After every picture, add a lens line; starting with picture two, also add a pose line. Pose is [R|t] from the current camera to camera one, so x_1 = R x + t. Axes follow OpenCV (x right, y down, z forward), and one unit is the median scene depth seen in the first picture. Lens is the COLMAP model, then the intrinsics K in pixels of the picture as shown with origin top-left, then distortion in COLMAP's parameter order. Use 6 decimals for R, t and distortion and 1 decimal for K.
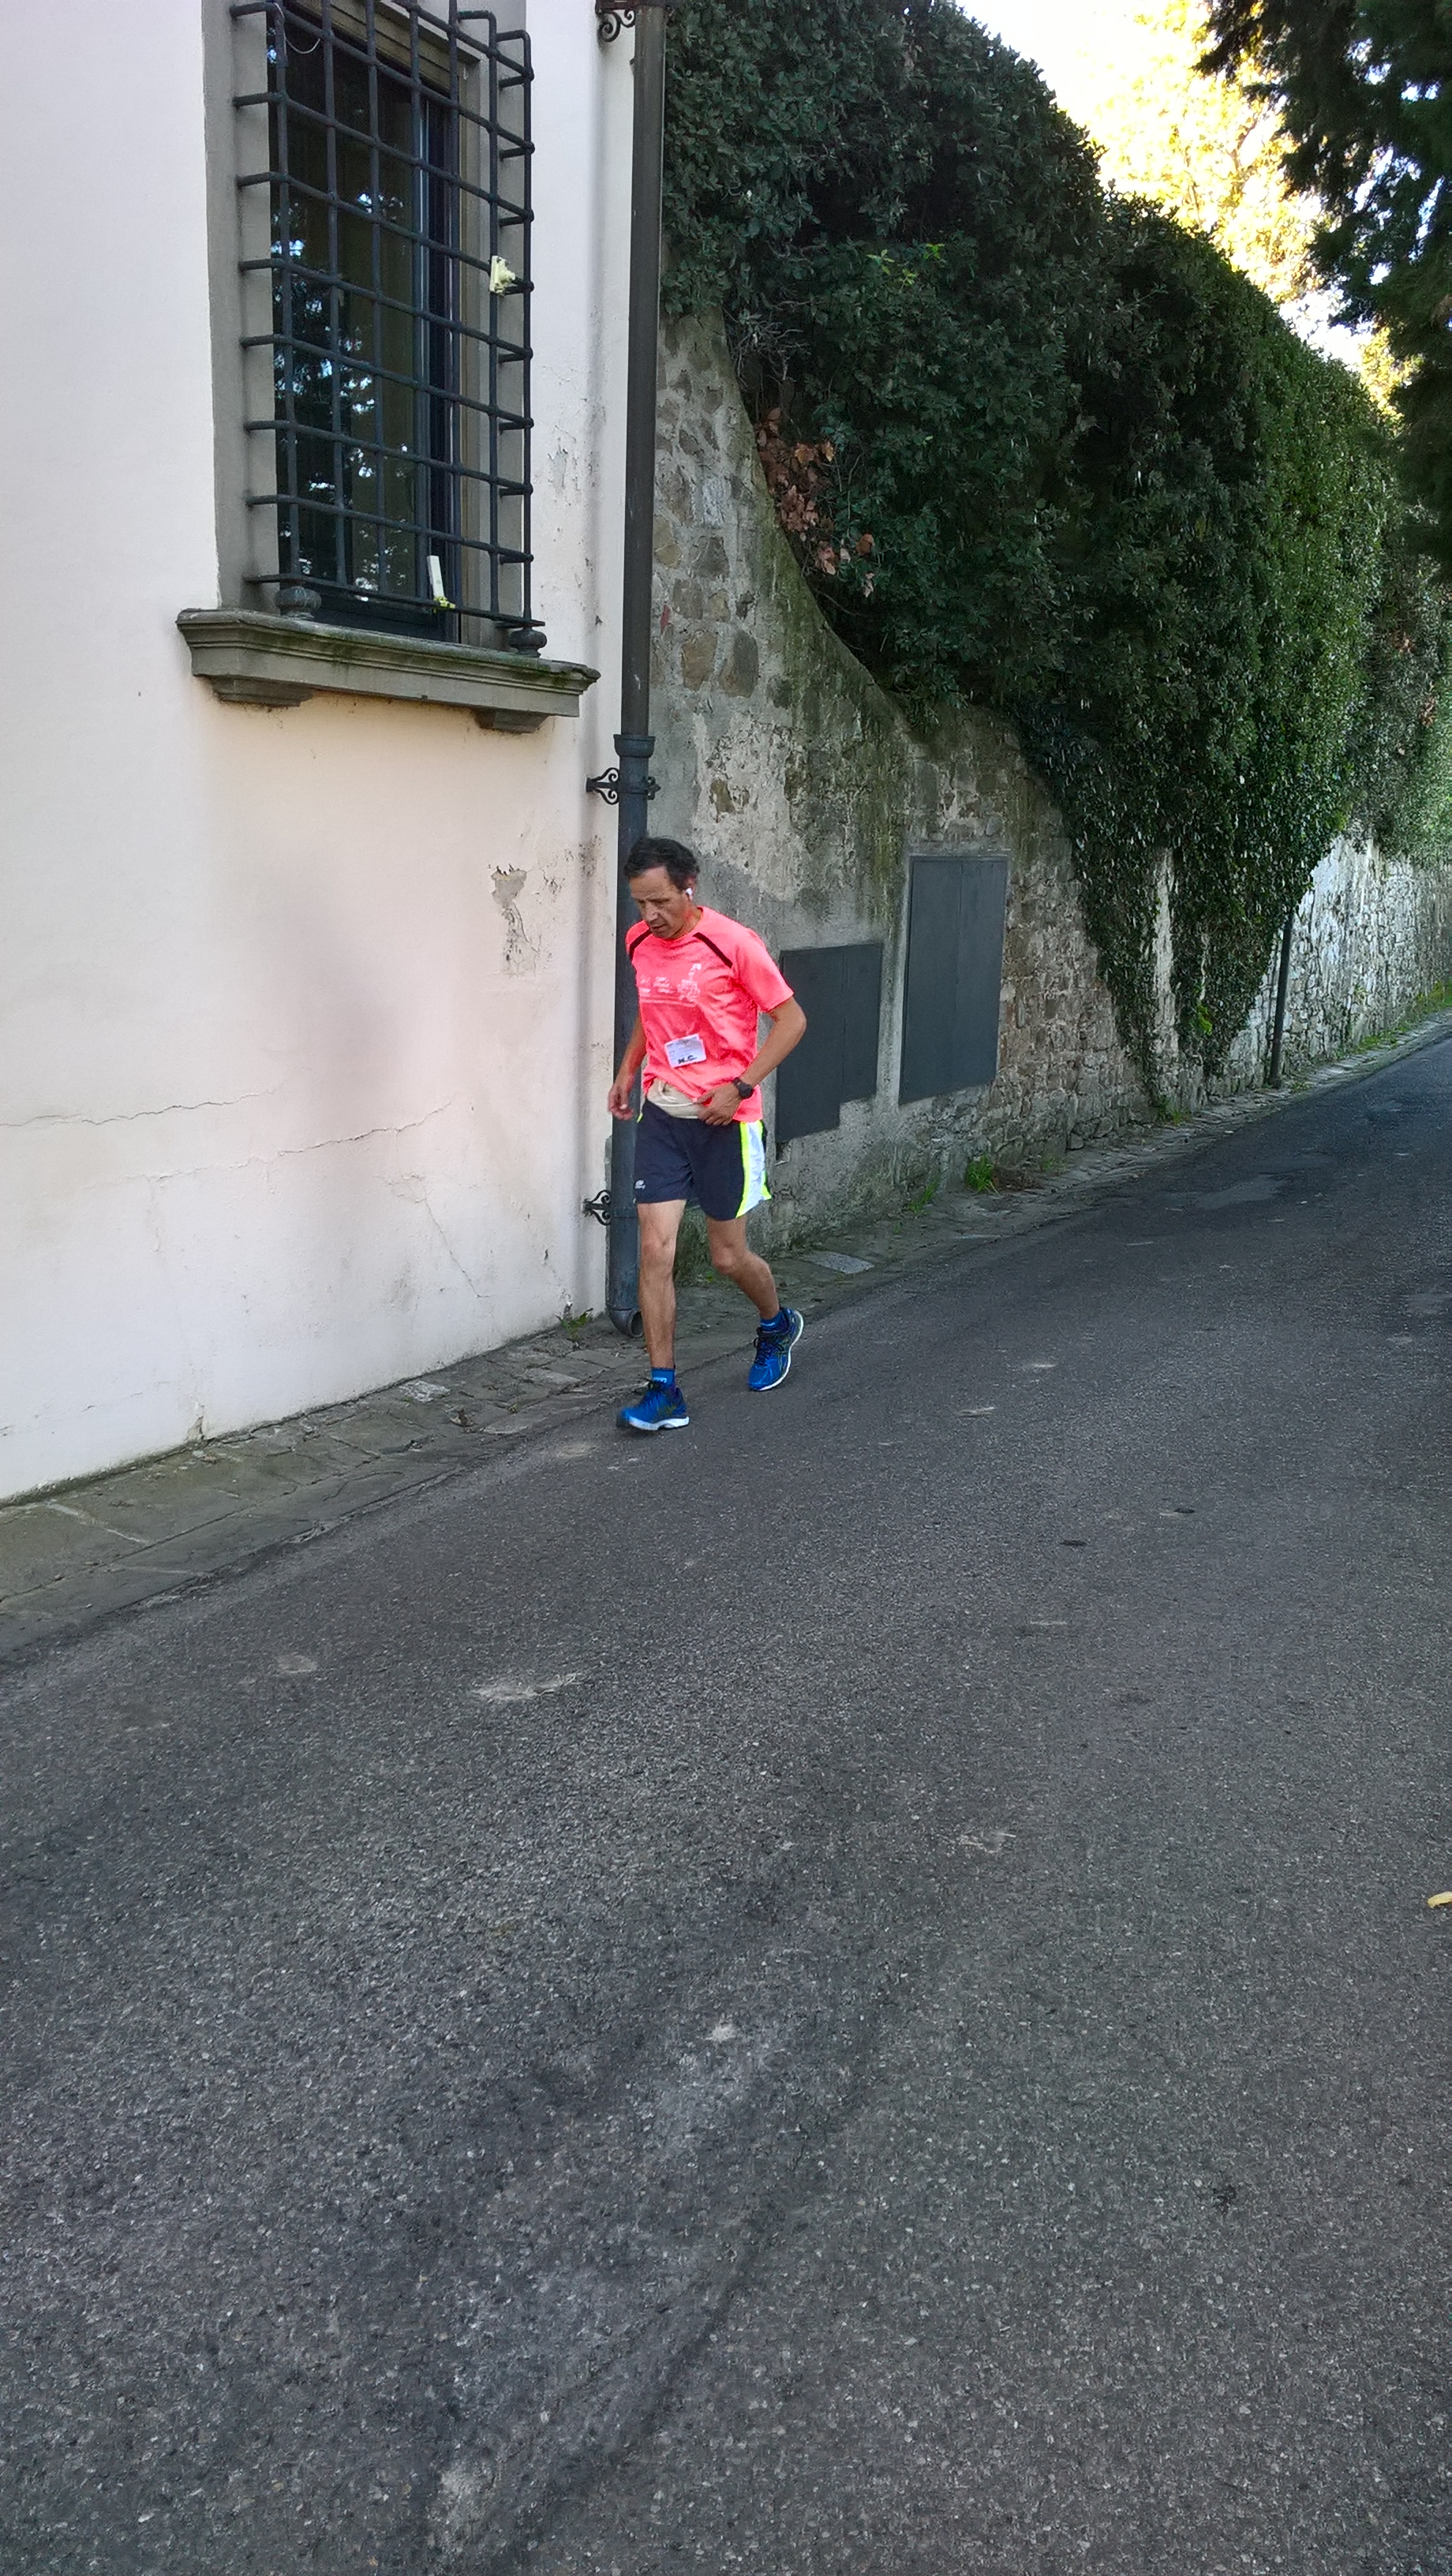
lens RADIAL K [[2002.3, 0, 760.5], [0, 2002.3, 1304.6], [0, 0, 1]] dist [0.096266, -0.153927]
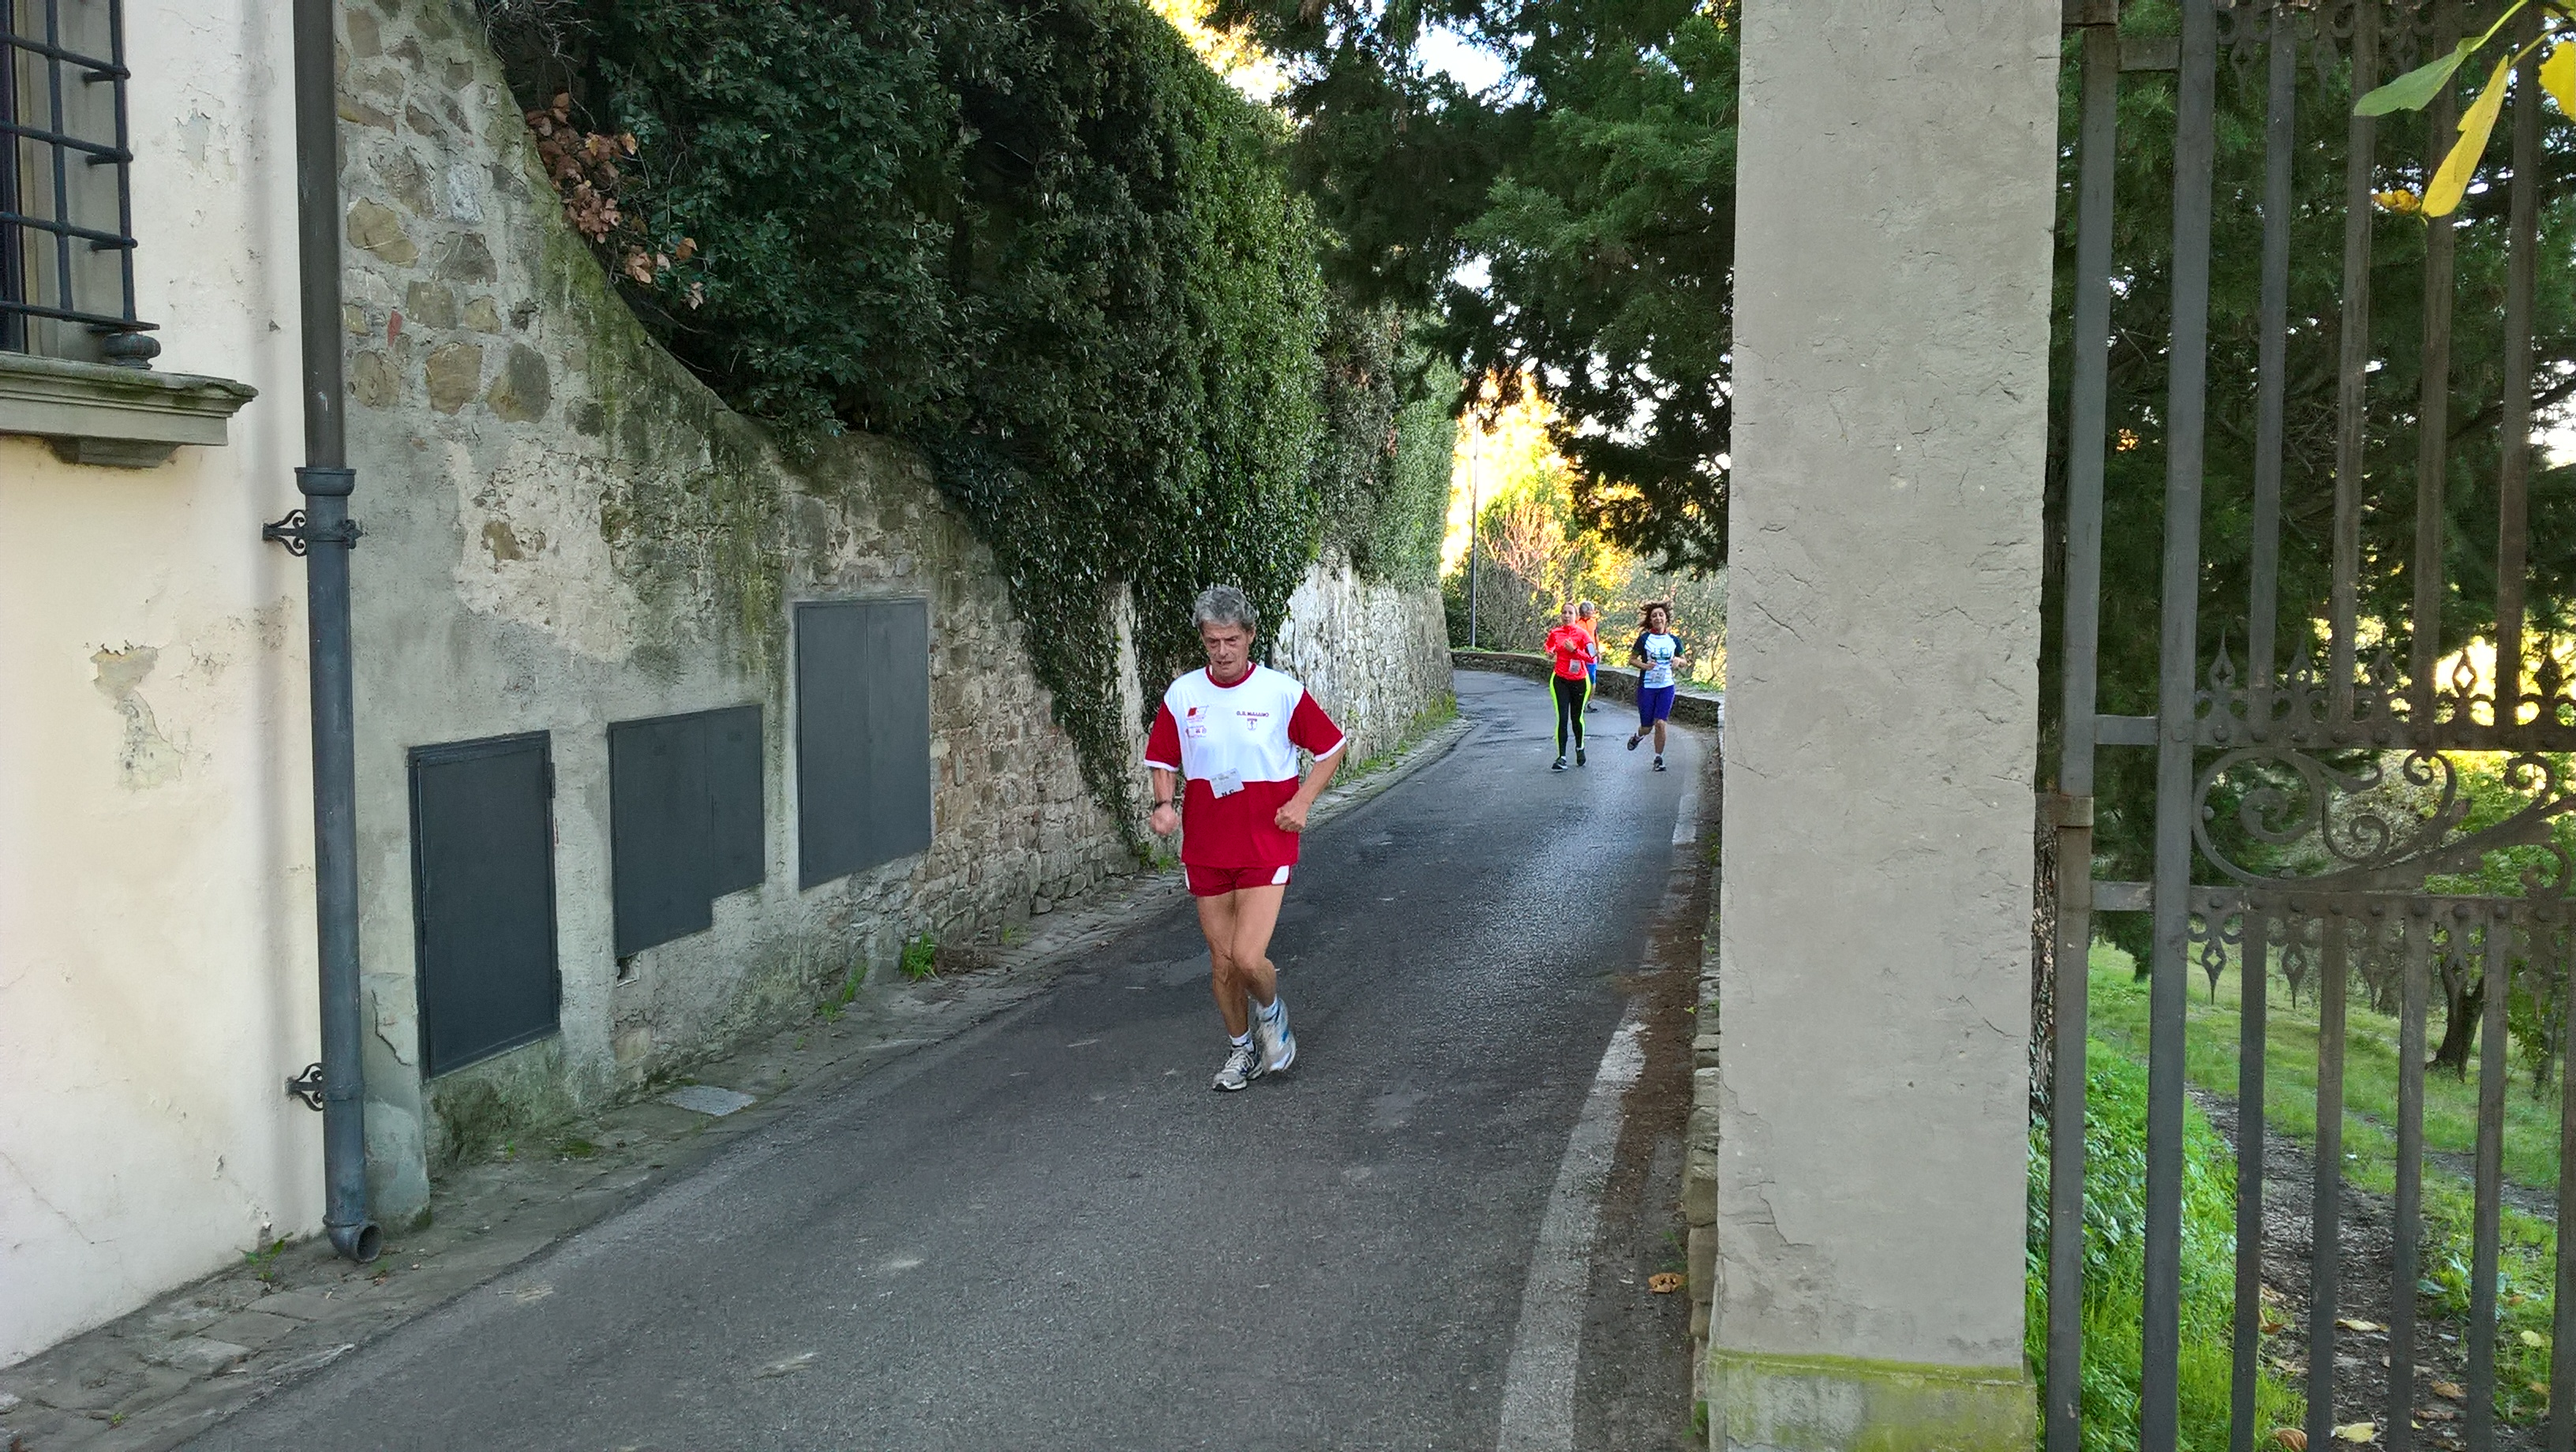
lens RADIAL K [[2002.3, 0, 1292.9], [0, 2002.3, 720.0], [0, 0, 1]] dist [0.096266, -0.153927]
pose [[0.970269, -0.048047, 0.237214, 0.086909], [0.083611, 0.986298, -0.142219, -0.039639], [-0.227130, 0.157825, 0.960991, 0.159354]]
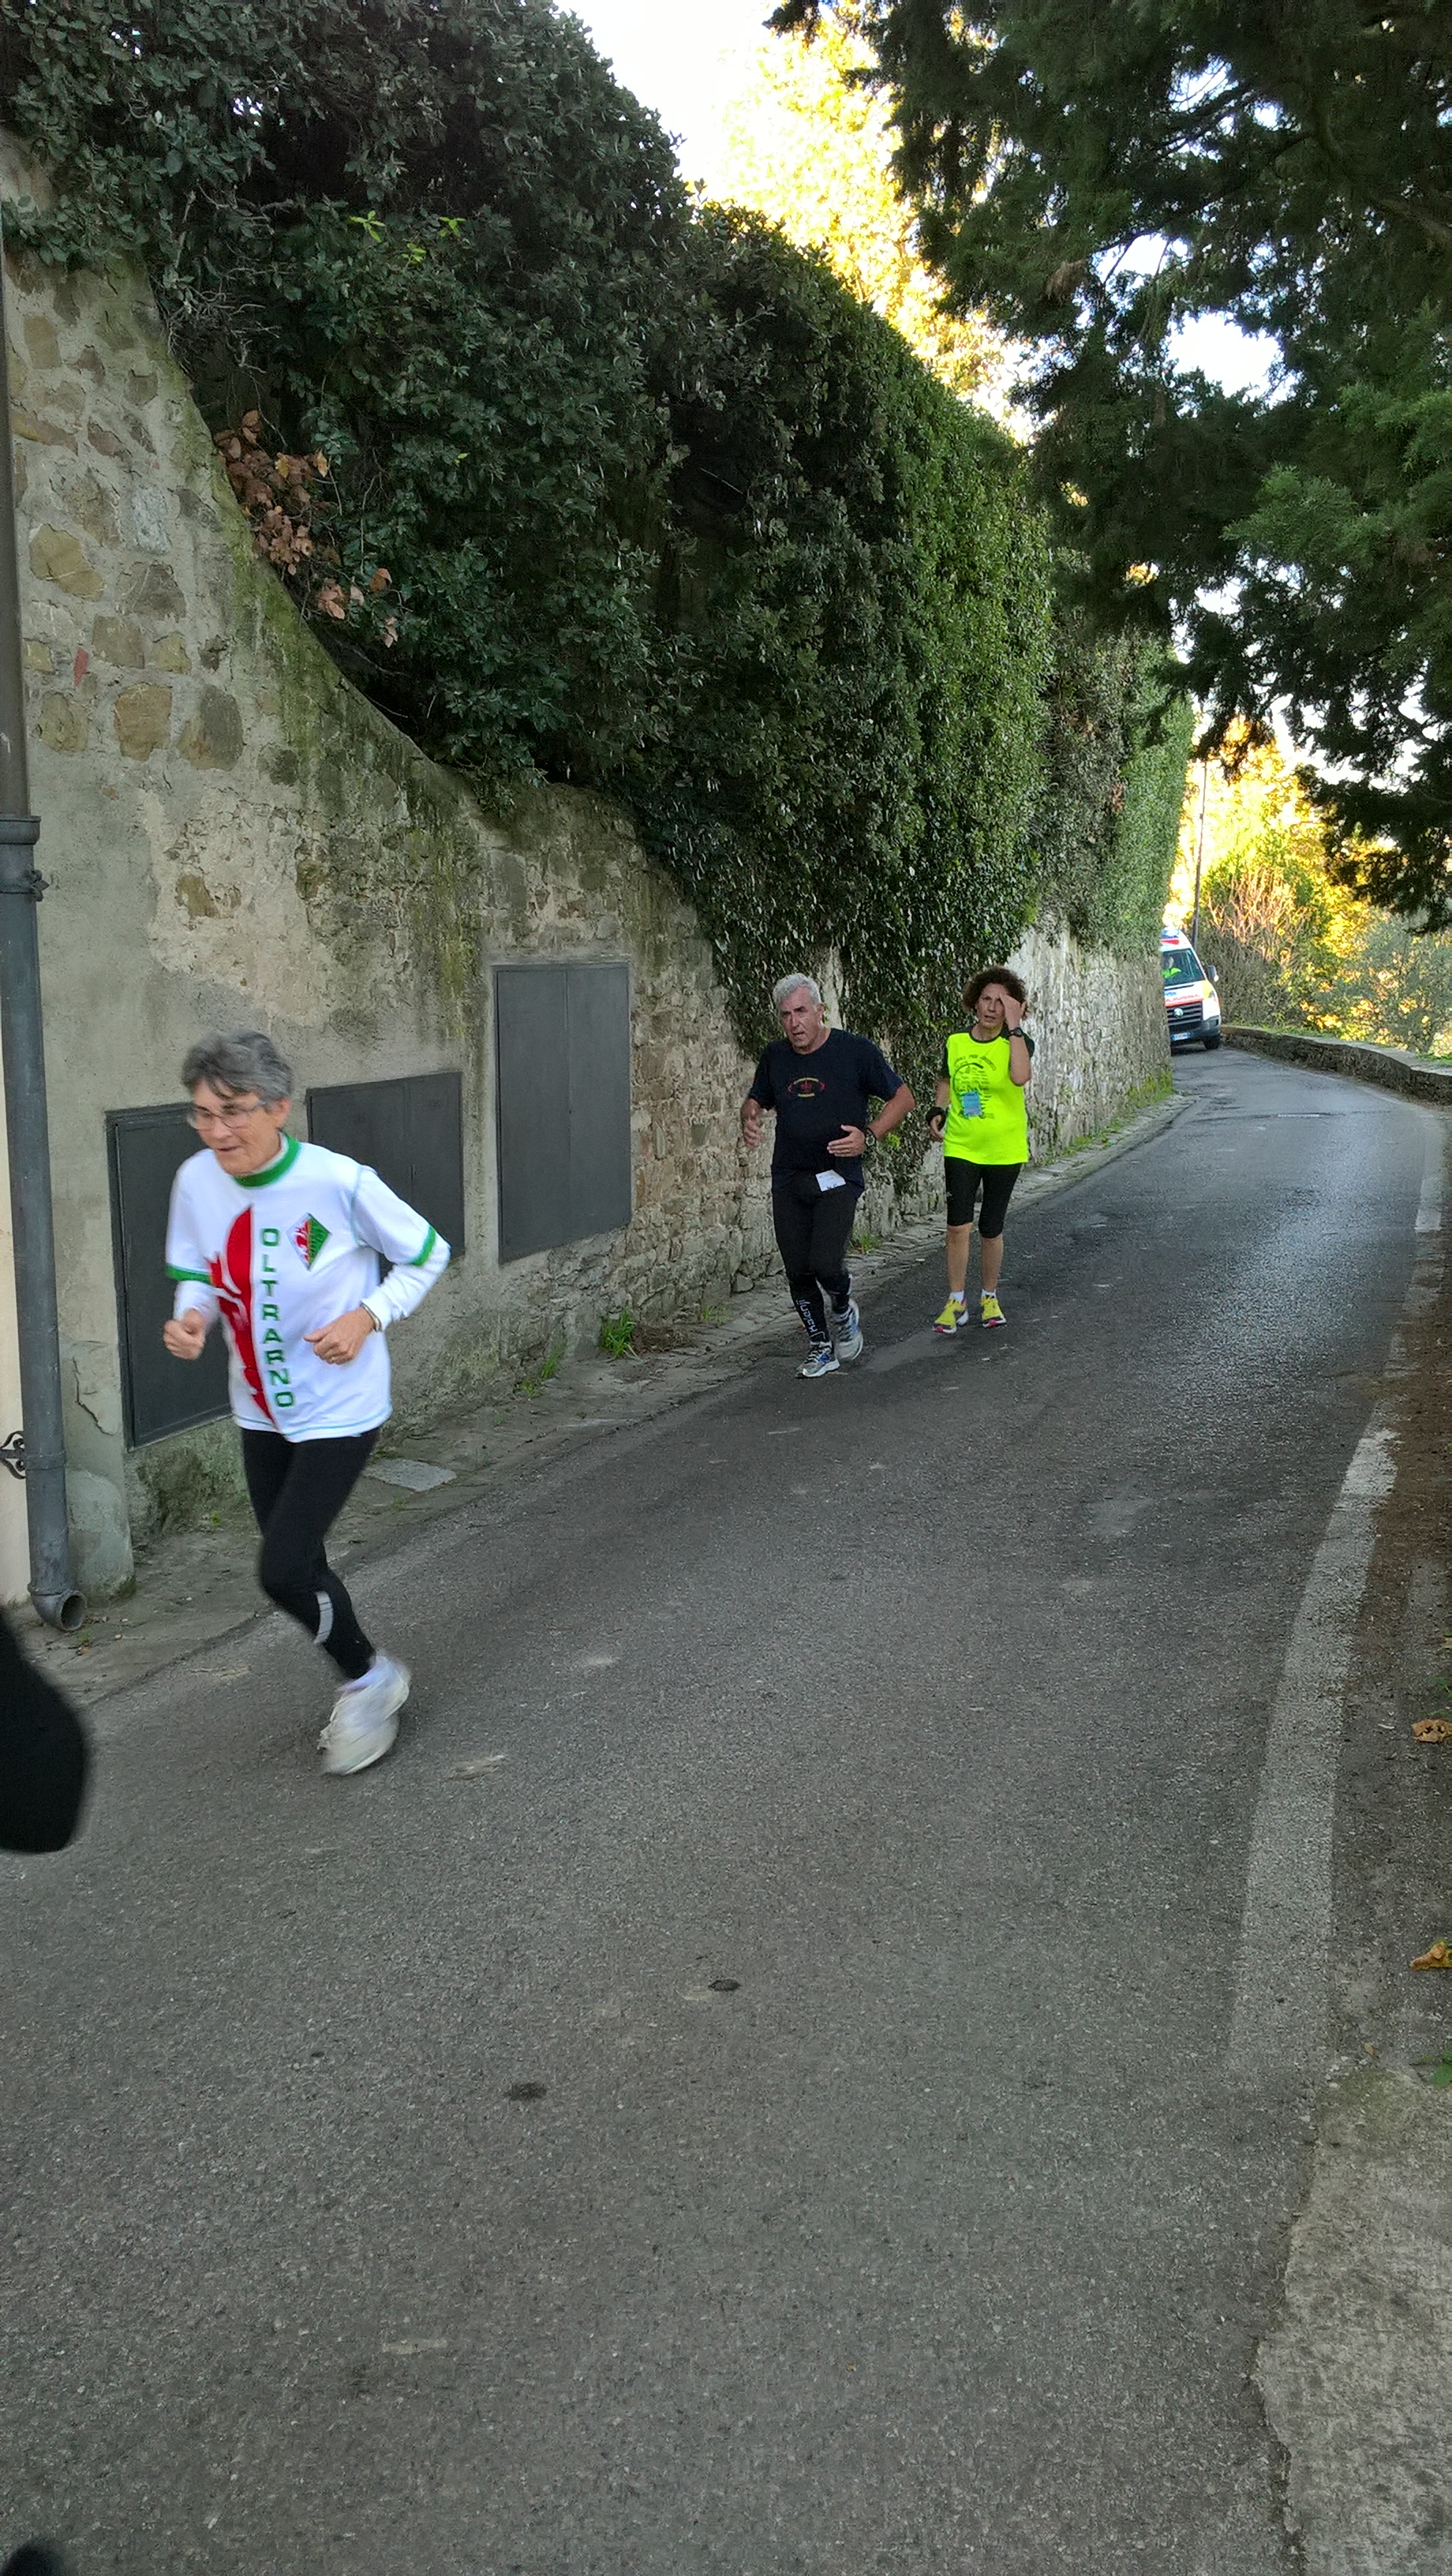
lens RADIAL K [[2002.3, 0, 734.2], [0, 2002.3, 1303.2], [0, 0, 1]] dist [0.096266, -0.153927]
pose [[0.993256, -0.046741, 0.106105, 0.091612], [0.051961, 0.997543, -0.046984, -0.047816], [-0.103649, 0.052181, 0.993244, 0.208778]]
